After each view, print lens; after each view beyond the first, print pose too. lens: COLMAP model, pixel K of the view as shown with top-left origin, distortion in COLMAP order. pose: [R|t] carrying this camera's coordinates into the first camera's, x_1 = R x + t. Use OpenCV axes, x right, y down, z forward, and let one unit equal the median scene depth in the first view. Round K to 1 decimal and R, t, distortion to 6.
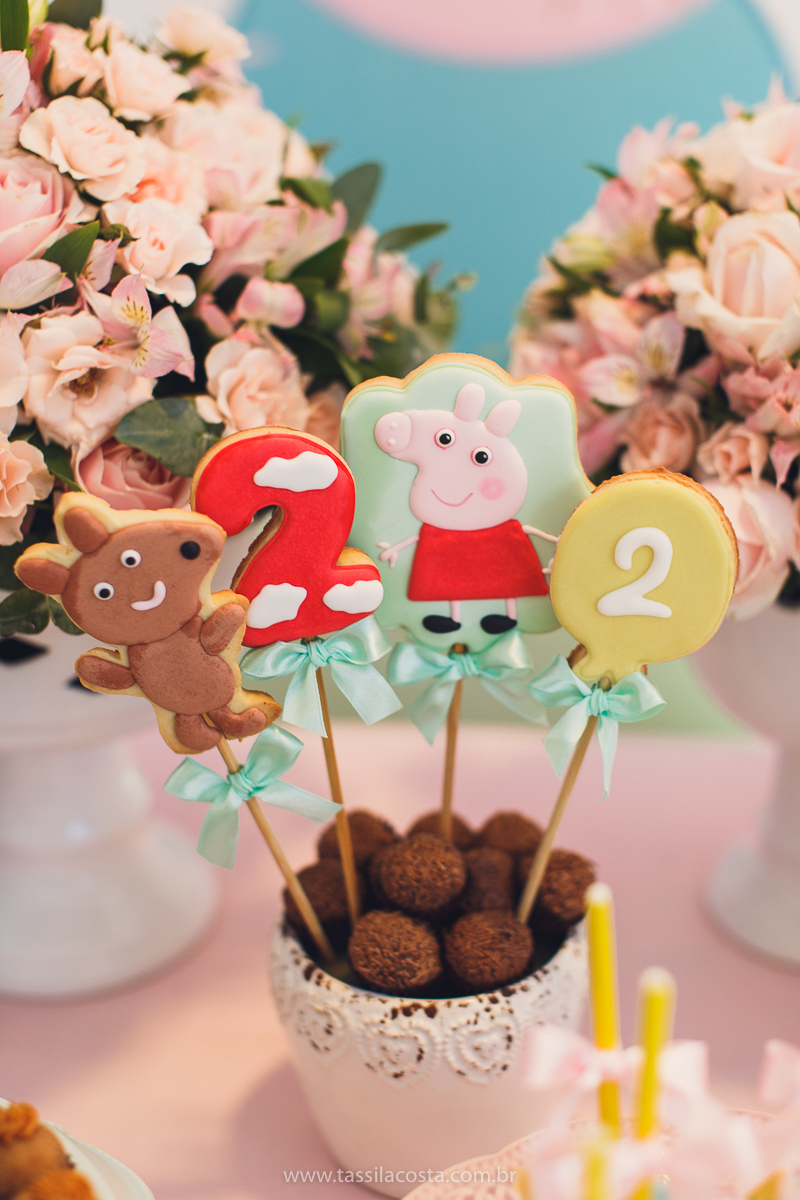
lens RADIAL K [[1793.8, 0, 400.0], [0, 1793.8, 600.0], [0, 0, 1]] dist [-0.000534, -0.022251]
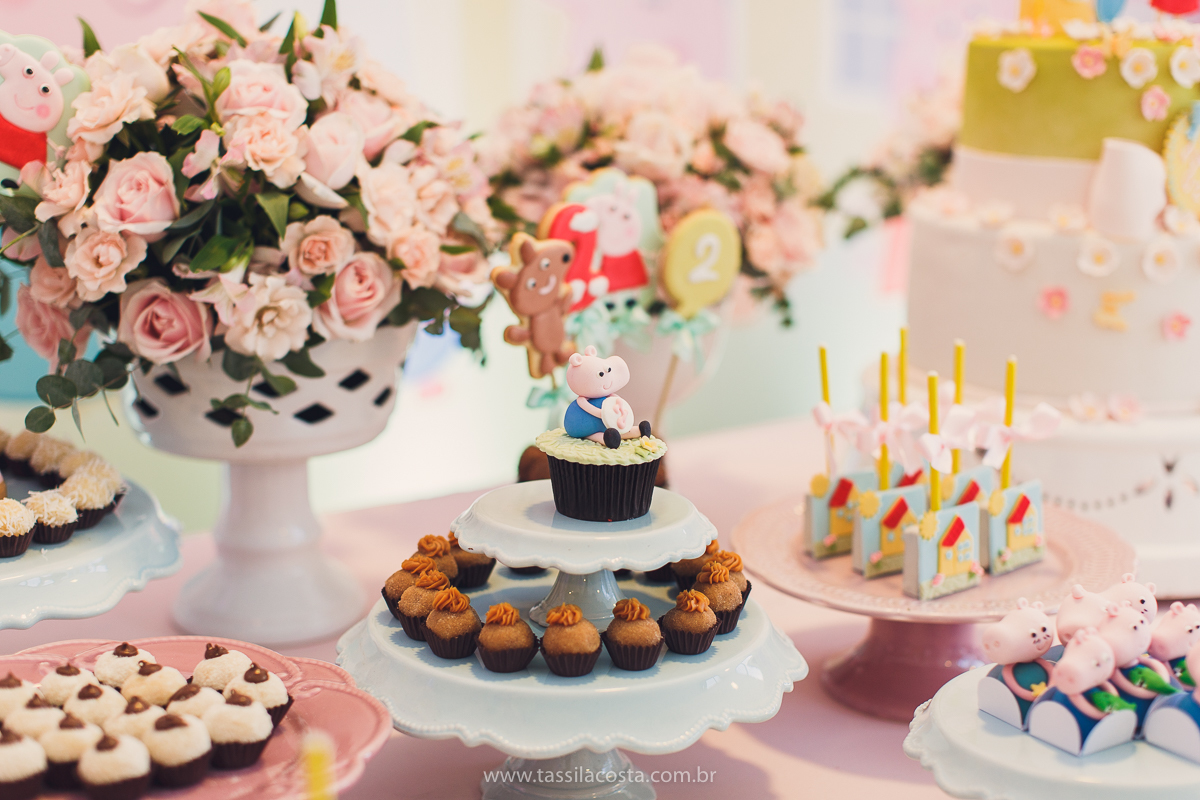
lens RADIAL K [[1753.2, 0, 600.0], [0, 1753.2, 400.0], [0, 0, 1]] dist [-0.008821, 0.019402]
pose [[0.735522, -0.137155, 0.663473, -1.285040], [0.252896, 0.964092, -0.081060, 0.267802], [-0.628531, 0.227411, 0.743796, -0.415310]]
